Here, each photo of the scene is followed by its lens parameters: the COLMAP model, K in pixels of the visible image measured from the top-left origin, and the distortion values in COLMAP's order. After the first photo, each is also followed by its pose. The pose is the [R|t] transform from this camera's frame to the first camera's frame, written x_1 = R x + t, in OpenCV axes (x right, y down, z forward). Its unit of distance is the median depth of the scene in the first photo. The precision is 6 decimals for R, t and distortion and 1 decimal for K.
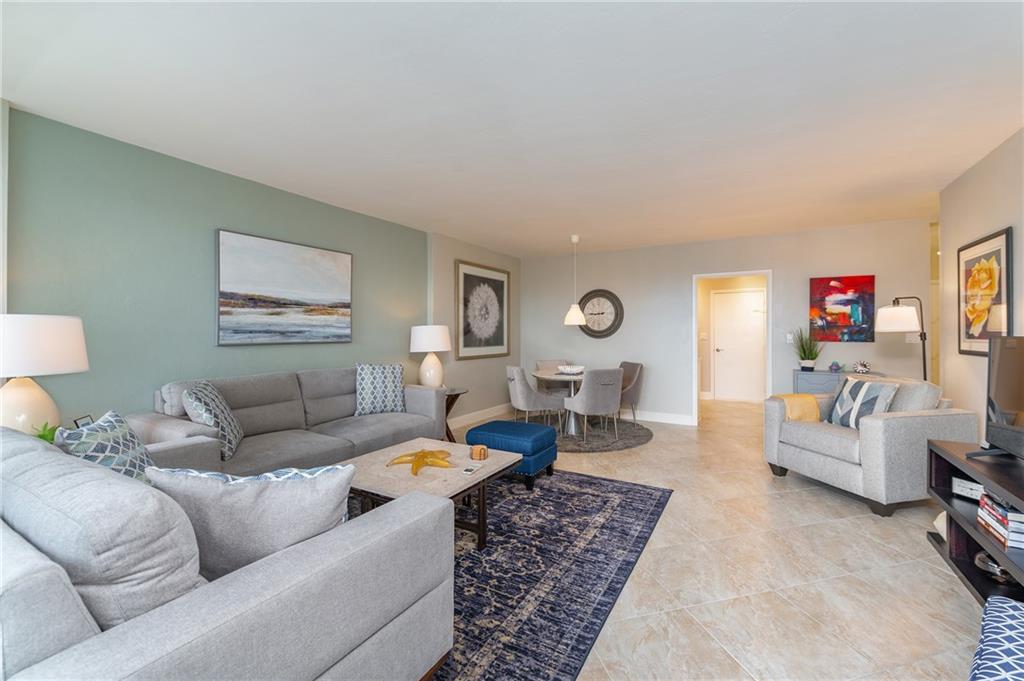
lens RADIAL K [[412.5, 0, 520.1], [0, 412.5, 331.7], [0, 0, 1]] dist [-0.007174, -0.000239]
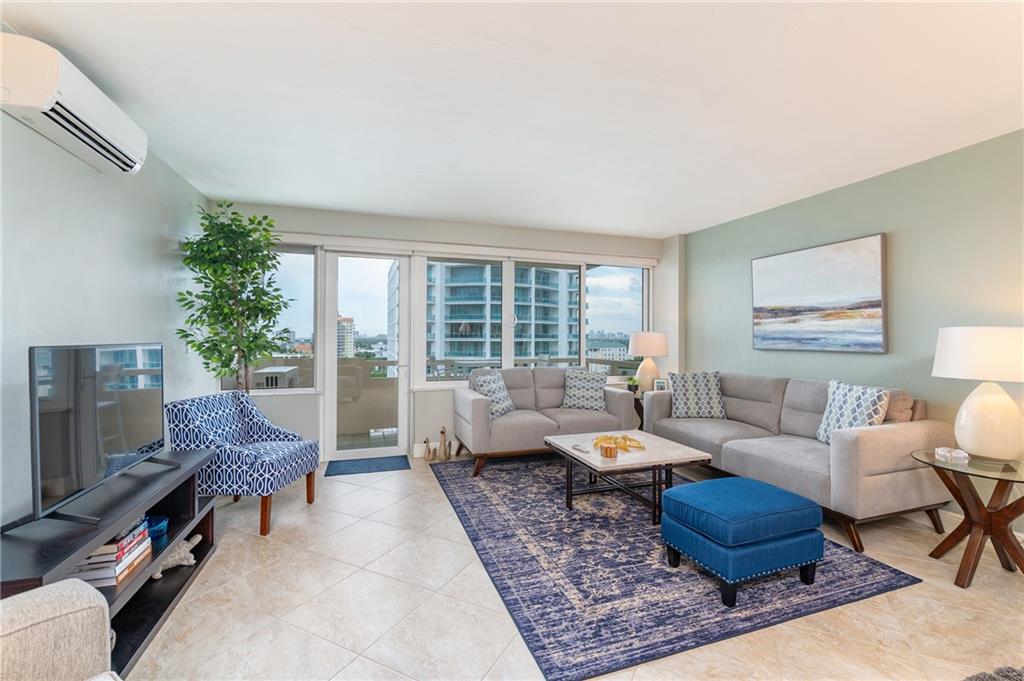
lens RADIAL K [[445.1, 0, 522.1], [0, 445.1, 340.1], [0, 0, 1]] dist [-0.002250, -0.000168]
pose [[-0.649240, 0.005377, -0.760564, 0.796390], [0.000625, 0.999978, 0.006537, -0.004987], [0.760583, 0.003769, -0.649230, 1.347347]]
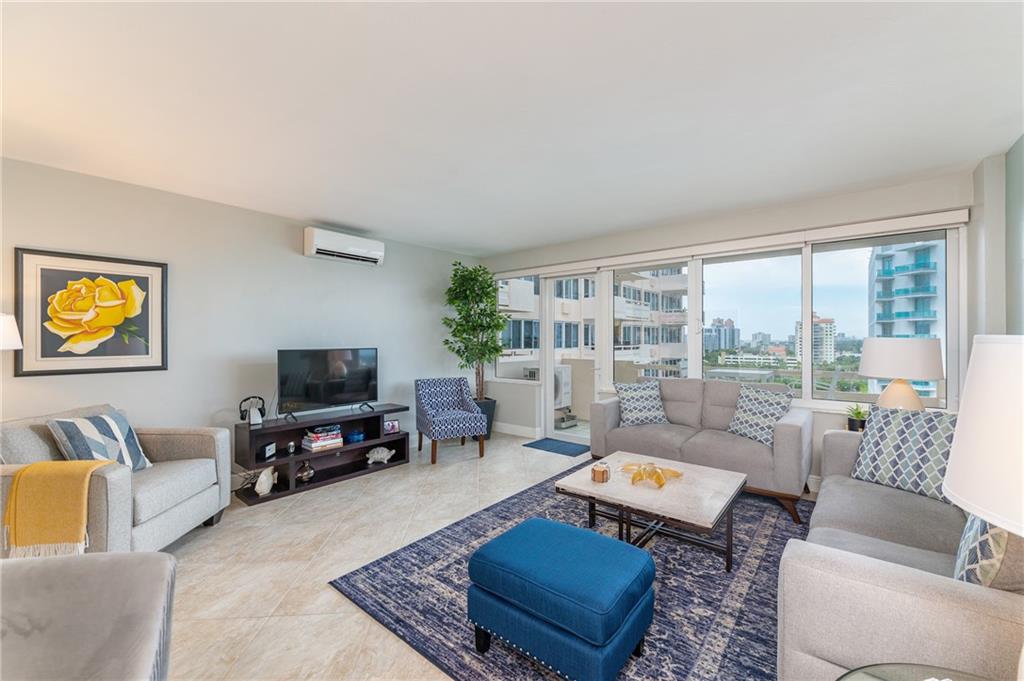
lens RADIAL K [[412.5, 0, 518.6], [0, 412.5, 340.5], [0, 0, 1]] dist [-0.007174, -0.000239]
pose [[-0.987276, 0.001345, 0.159013, -0.053578], [0.001559, 0.999998, 0.001218, -0.020050], [-0.159011, 0.001451, -0.987276, 1.692520]]
